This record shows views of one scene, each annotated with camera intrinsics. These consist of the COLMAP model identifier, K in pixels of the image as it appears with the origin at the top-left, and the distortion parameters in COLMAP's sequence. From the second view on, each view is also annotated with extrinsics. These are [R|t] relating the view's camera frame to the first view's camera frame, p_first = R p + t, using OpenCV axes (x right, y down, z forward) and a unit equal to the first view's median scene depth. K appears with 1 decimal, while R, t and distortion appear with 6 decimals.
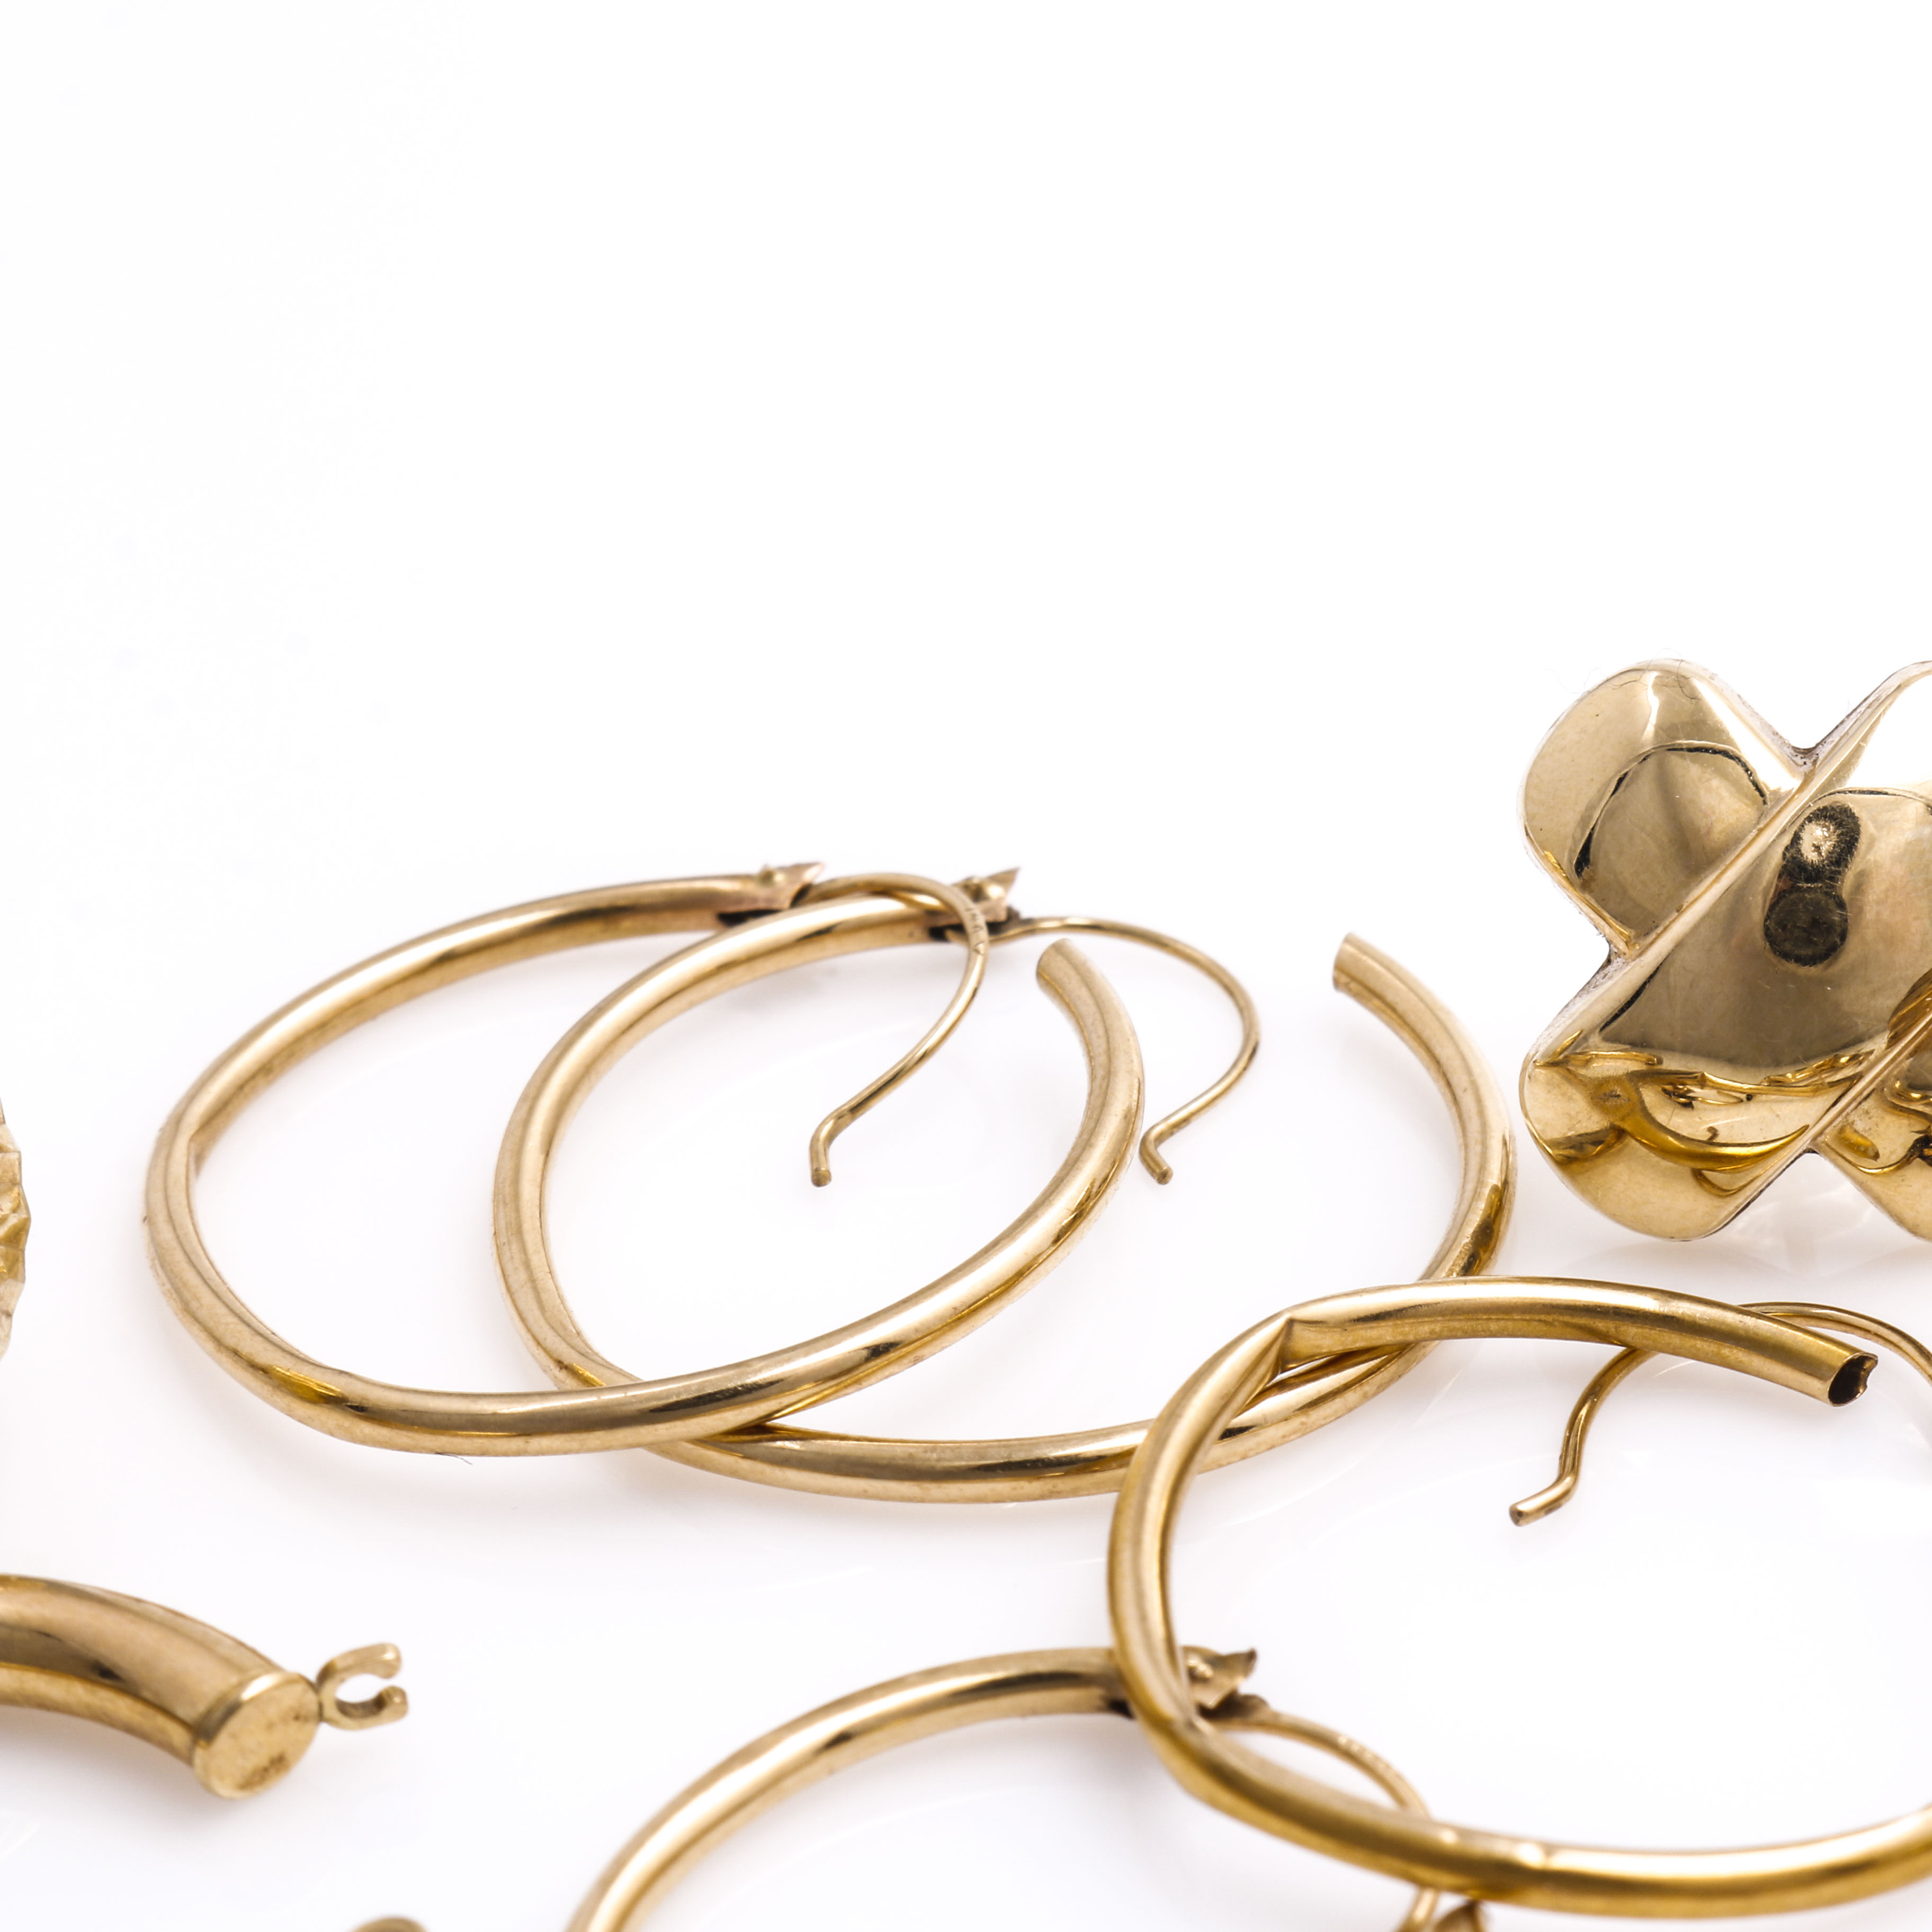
lens RADIAL K [[8674.9, 0, 966.0], [0, 8674.9, 966.0], [0, 0, 1]] dist [-0.090338, 5.002148]
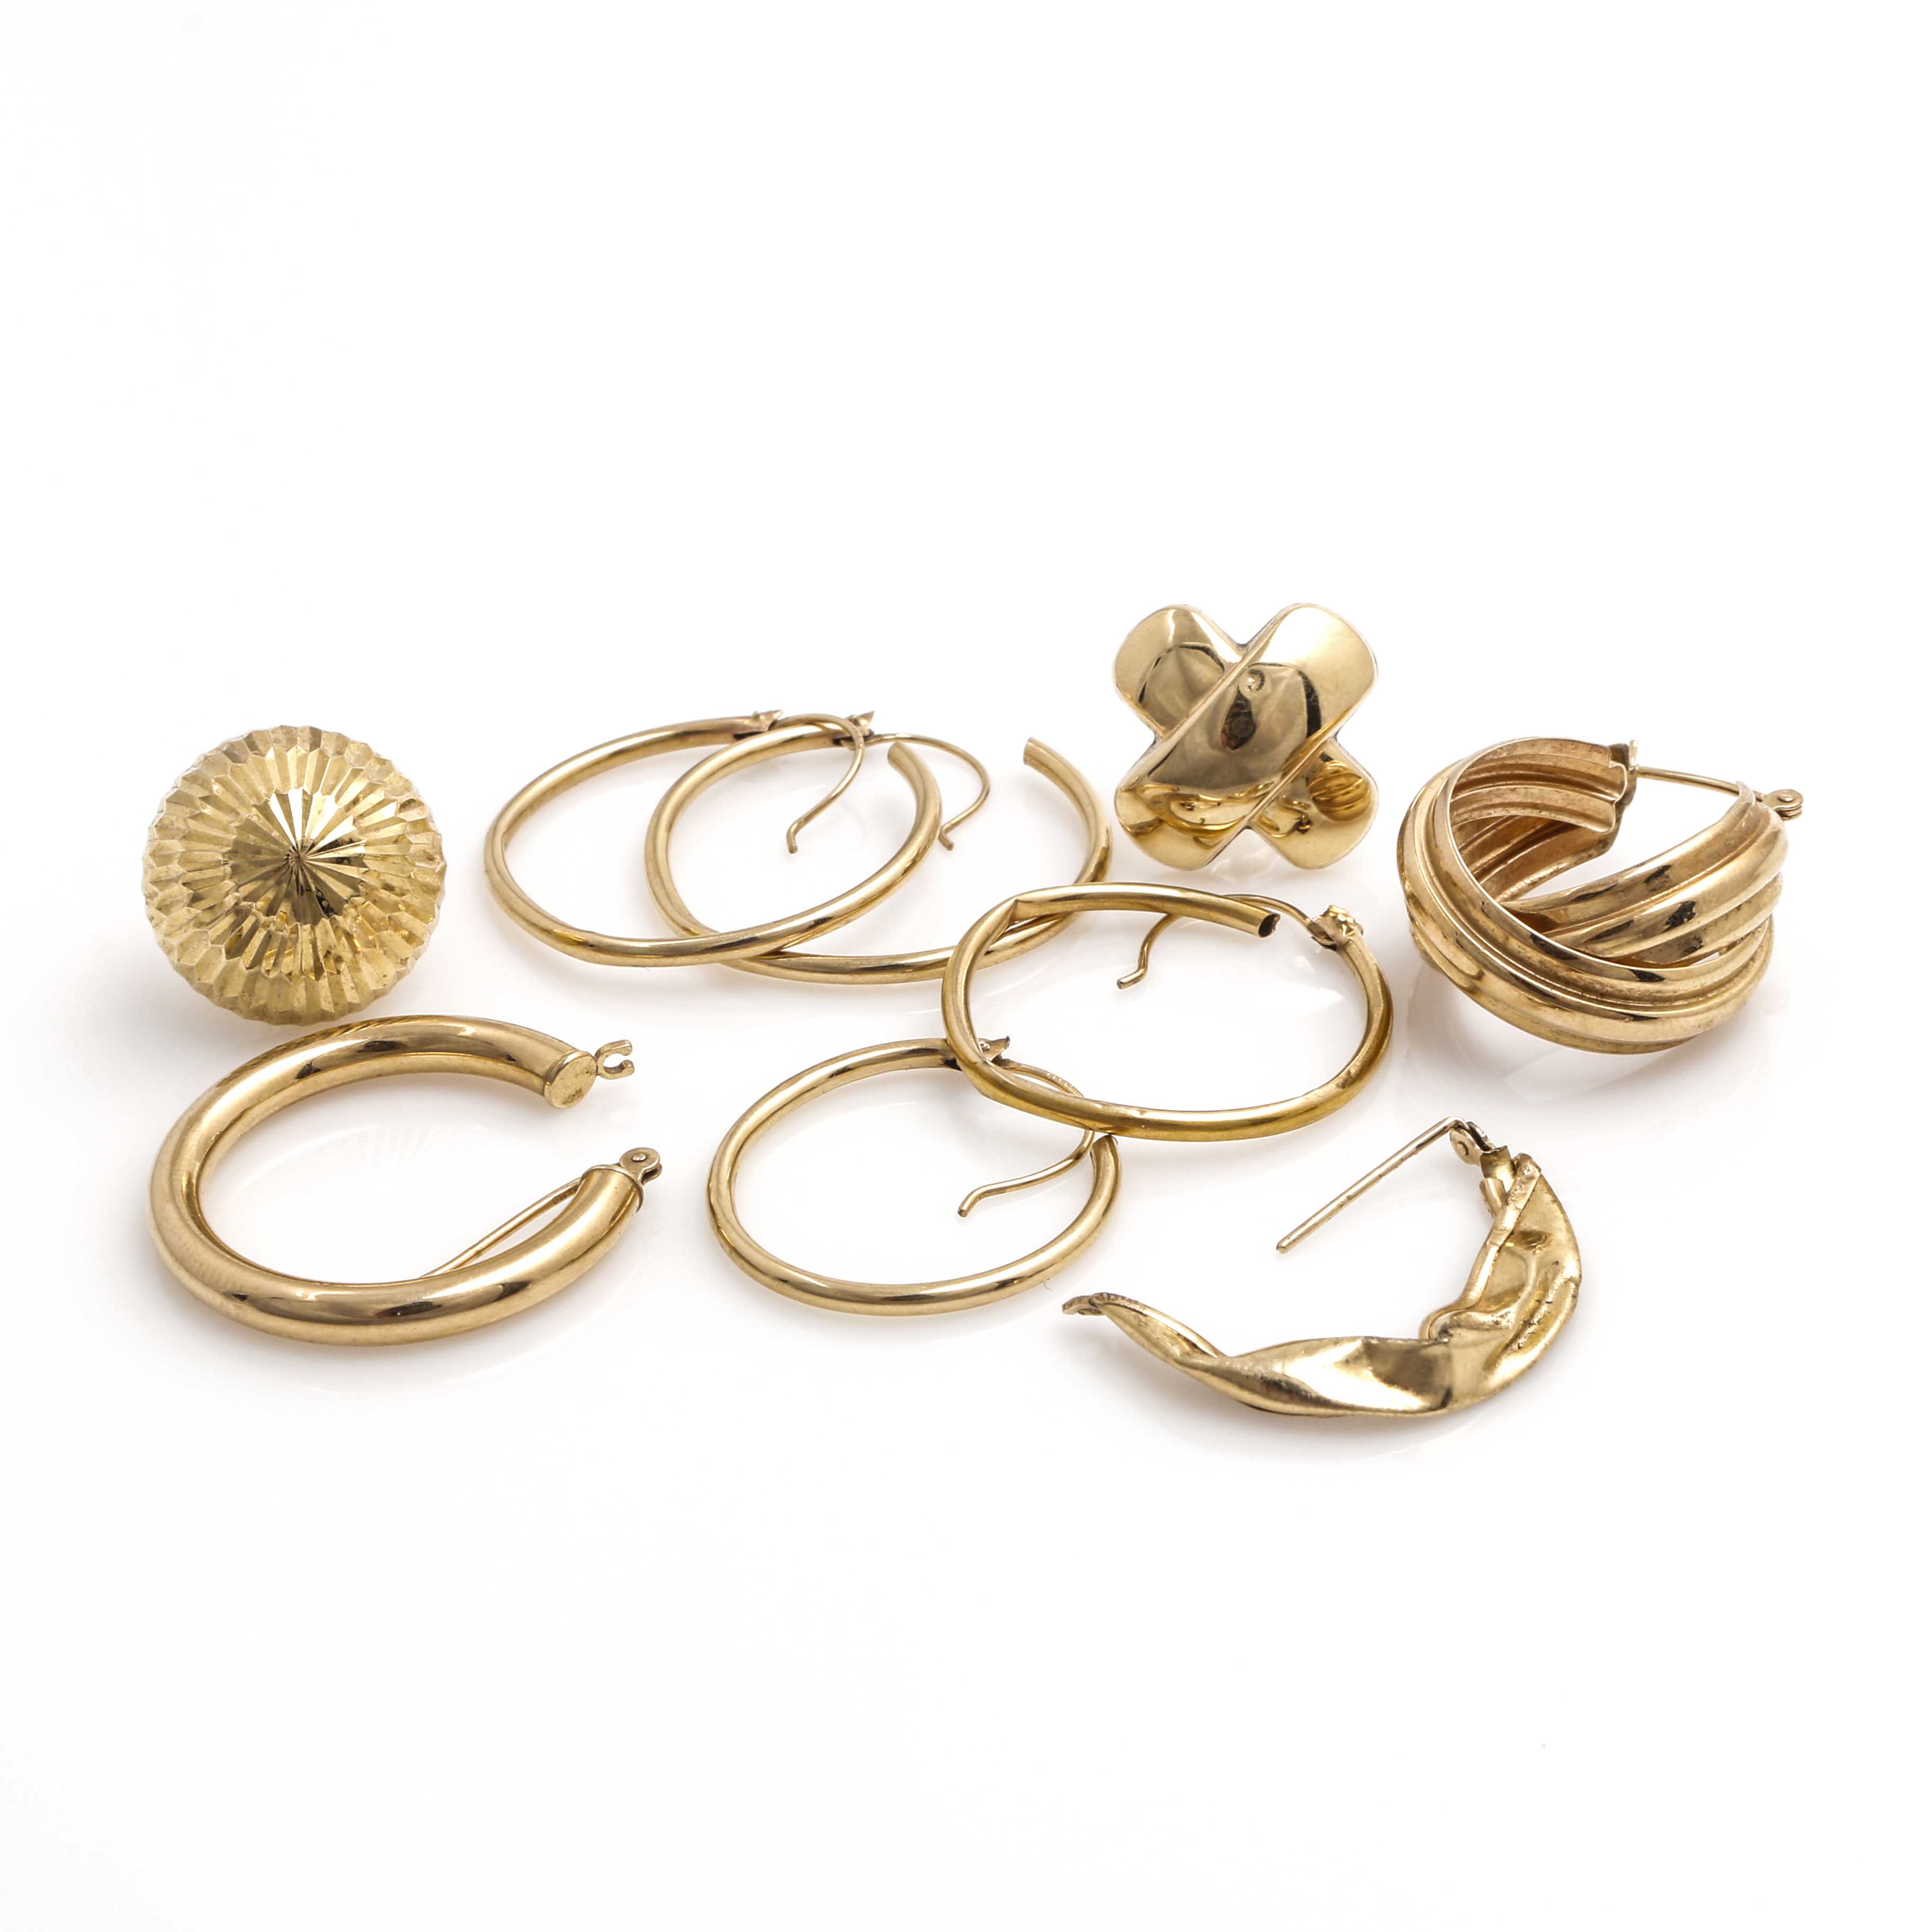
lens RADIAL K [[5227.3, 0, 966.0], [0, 5227.3, 966.0], [0, 0, 1]] dist [-0.028543, 0.436544]
pose [[0.998707, -0.017813, 0.047609, -0.038088], [0.016892, 0.999664, 0.019677, 0.029888], [-0.047943, -0.018847, 0.998672, -0.324104]]
